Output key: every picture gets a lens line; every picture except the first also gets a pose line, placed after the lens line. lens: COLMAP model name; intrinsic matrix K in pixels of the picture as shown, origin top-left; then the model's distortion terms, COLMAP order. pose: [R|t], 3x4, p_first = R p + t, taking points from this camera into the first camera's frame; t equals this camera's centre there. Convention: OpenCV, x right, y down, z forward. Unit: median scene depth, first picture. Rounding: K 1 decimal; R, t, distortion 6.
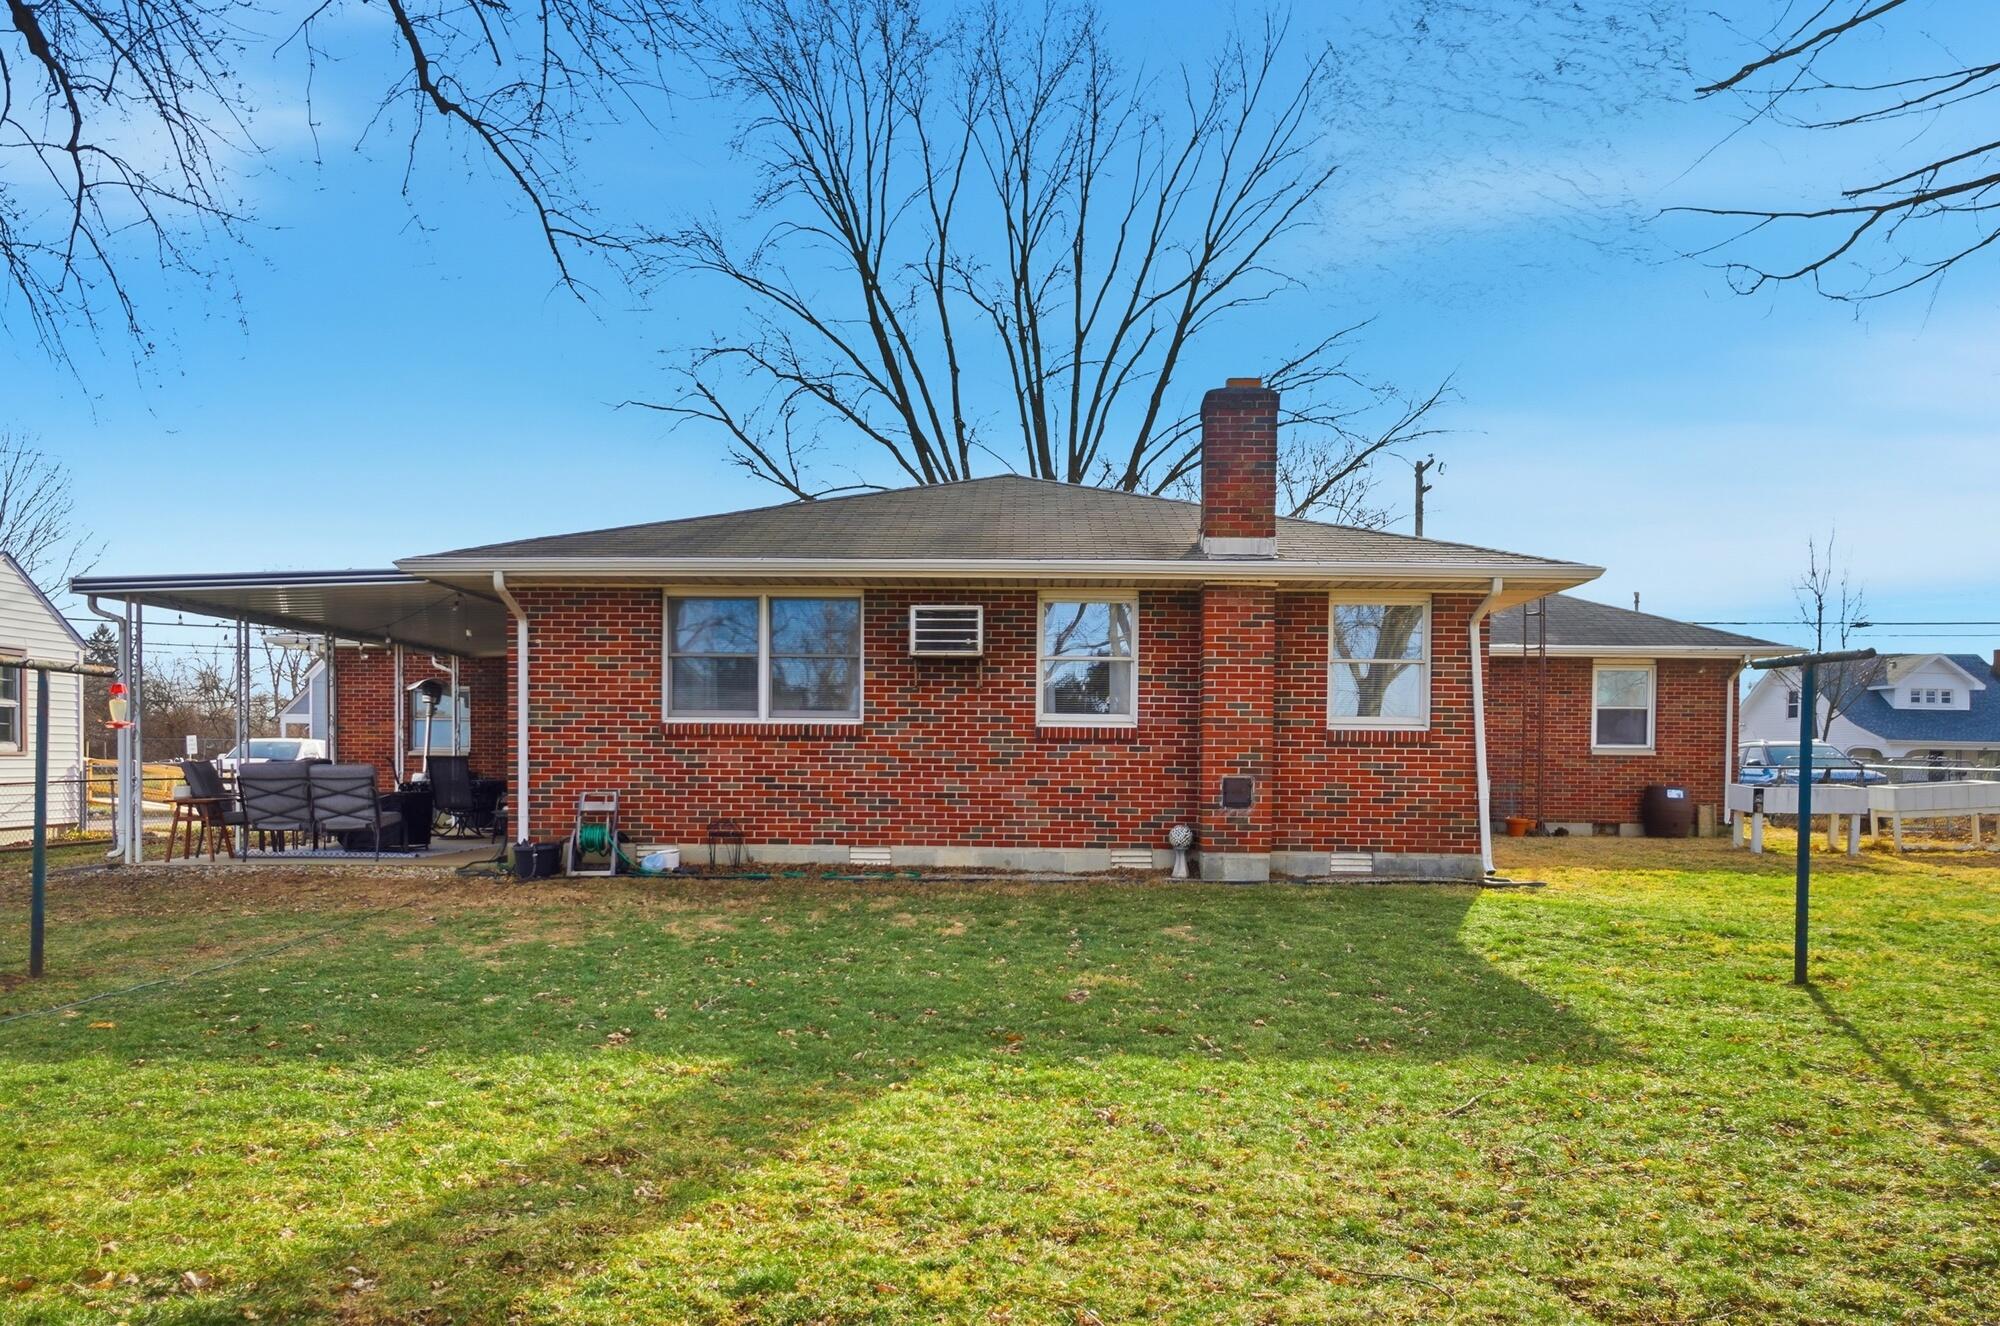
lens RADIAL K [[1534.8, 0, 1020.0], [0, 1534.8, 759.8], [0, 0, 1]] dist [0.033174, -0.014921]
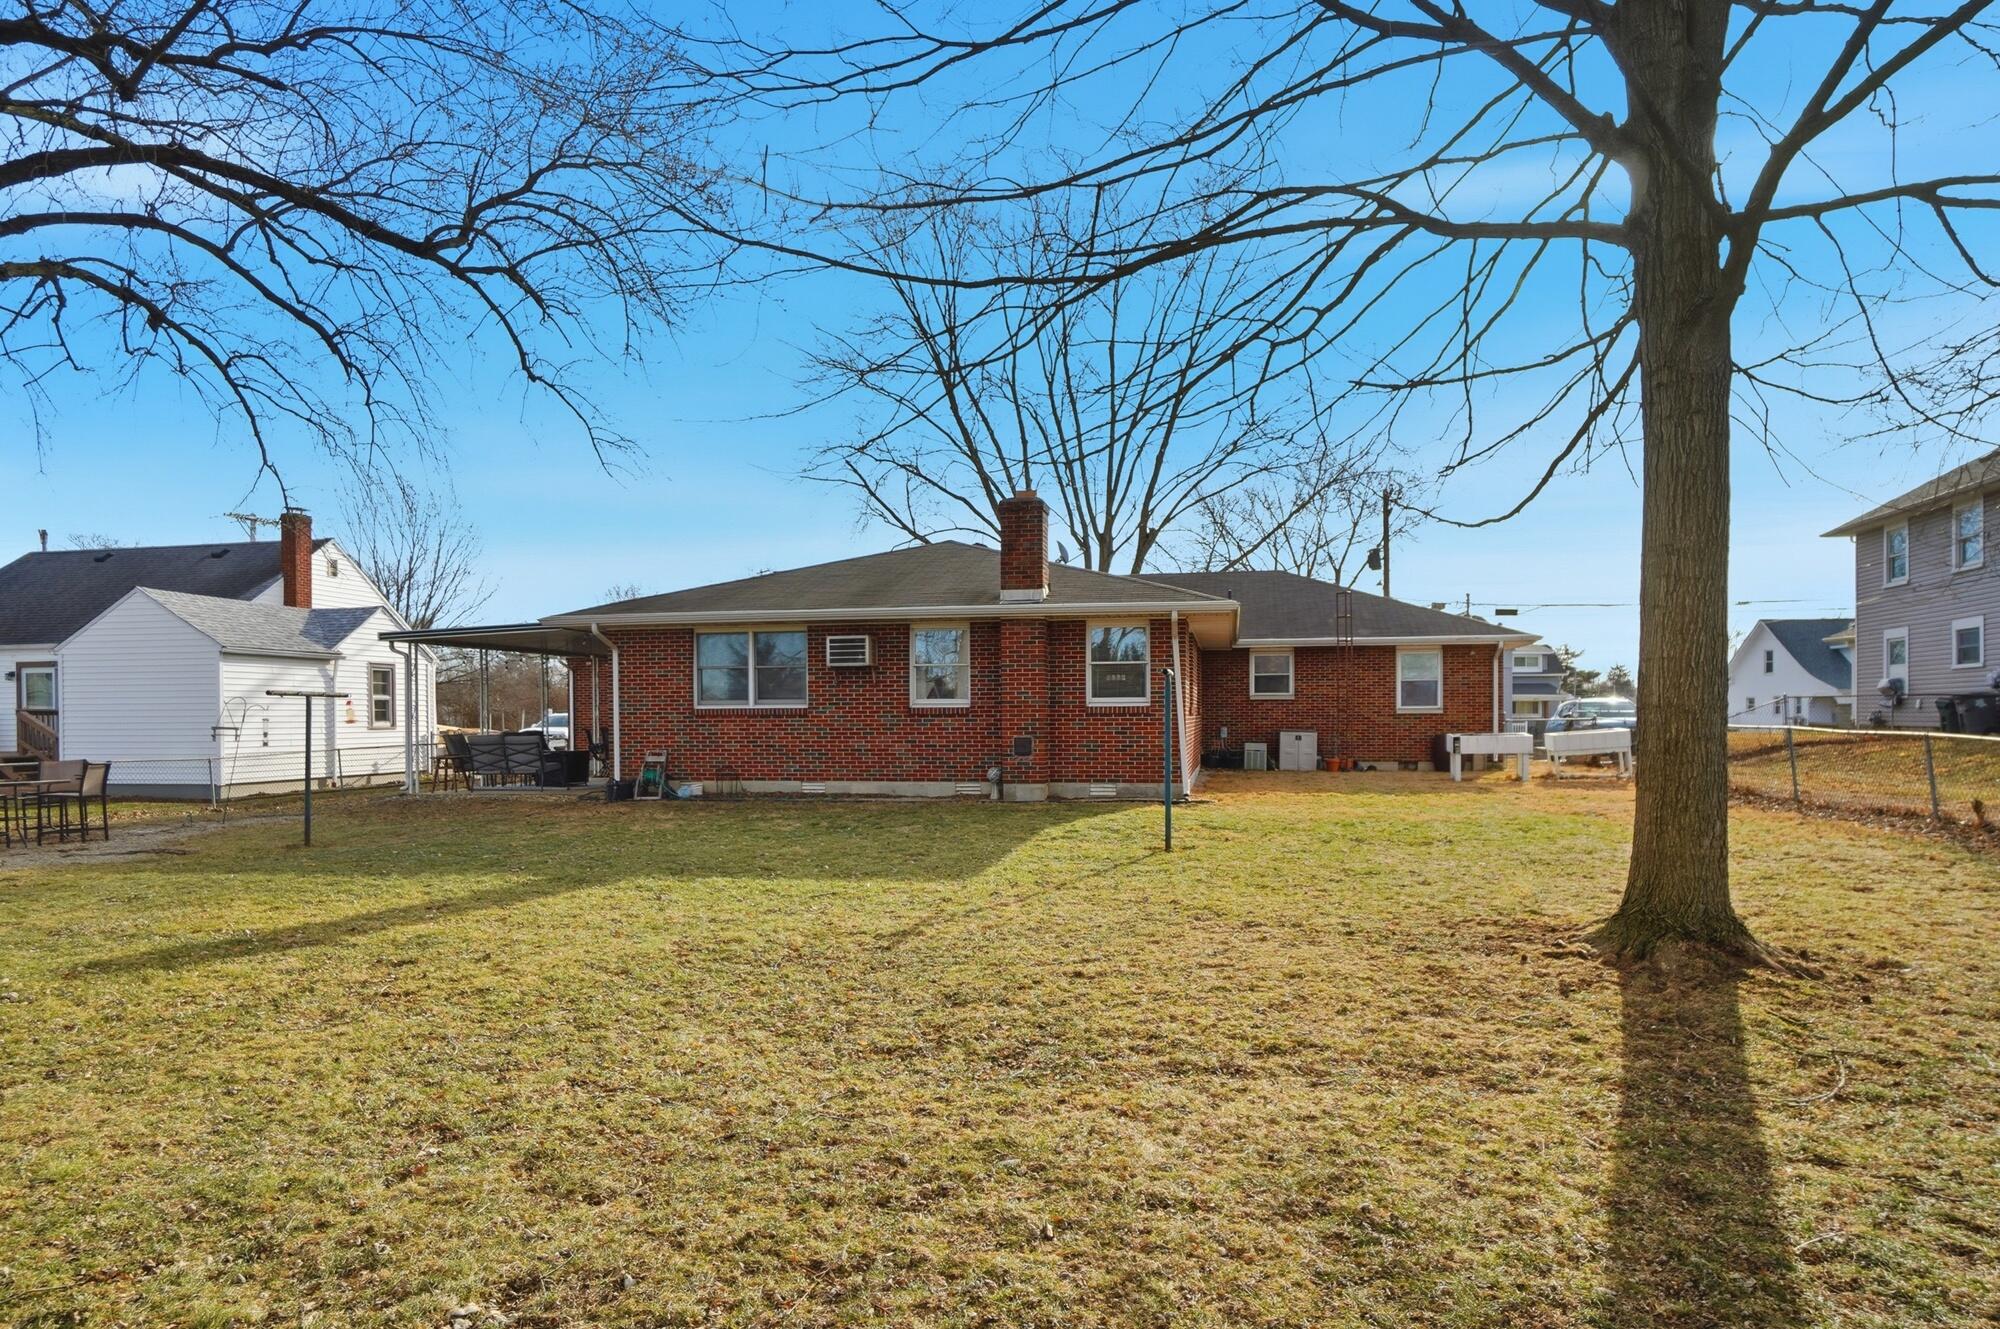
lens RADIAL K [[1201.3, 0, 1009.0], [0, 1201.3, 706.0], [0, 0, 1]] dist [-0.009372, 0.001204]
pose [[0.988575, -0.016564, -0.149819, 0.307918], [0.015456, 0.999844, -0.008557, -0.010531], [0.149938, 0.006144, 0.988676, -0.248404]]
